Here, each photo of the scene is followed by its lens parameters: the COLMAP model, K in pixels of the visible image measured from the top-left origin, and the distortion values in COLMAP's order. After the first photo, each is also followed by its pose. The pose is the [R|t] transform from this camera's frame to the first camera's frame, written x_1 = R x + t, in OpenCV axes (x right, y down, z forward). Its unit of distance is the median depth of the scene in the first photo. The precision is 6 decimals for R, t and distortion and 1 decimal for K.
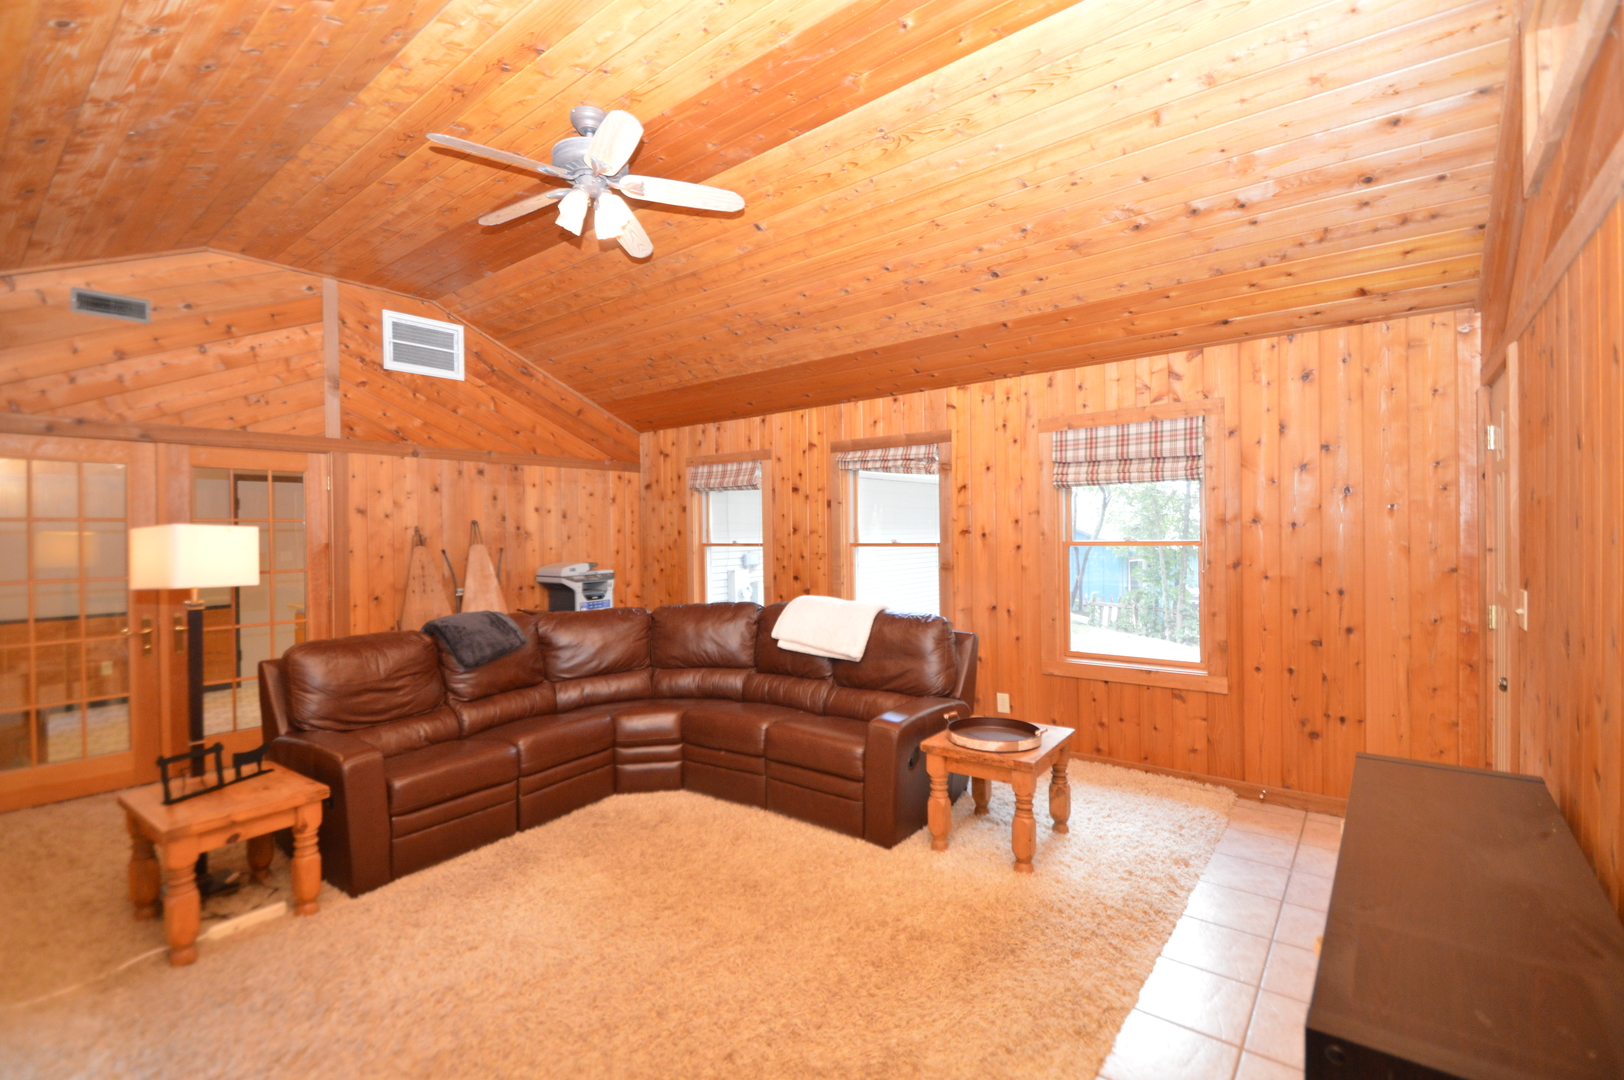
lens RADIAL K [[734.4, 0, 812.3], [0, 734.4, 539.8], [0, 0, 1]] dist [0.000319, -0.000043]
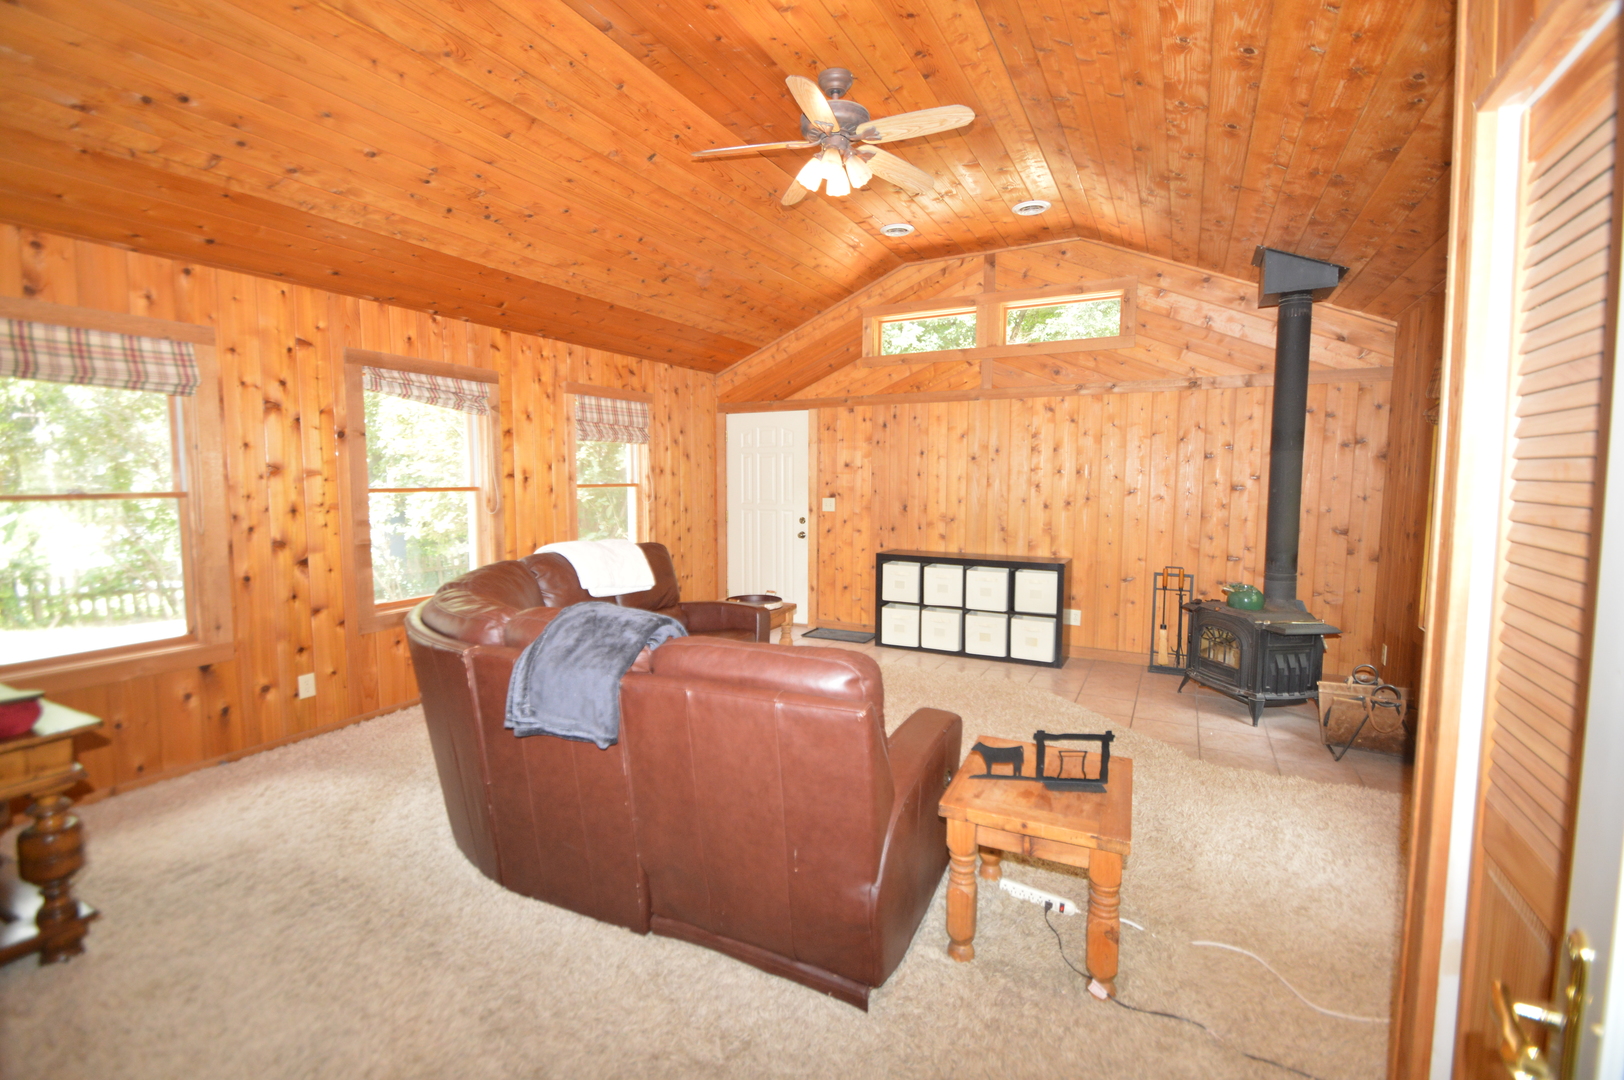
lens RADIAL K [[734.4, 0, 812.6], [0, 734.4, 536.9], [0, 0, 1]] dist [0.000319, -0.000043]
pose [[-0.196483, -0.072884, 0.977795, -0.856264], [0.003088, 0.997183, 0.074950, -0.000151], [-0.980502, 0.017745, -0.195705, 0.754677]]
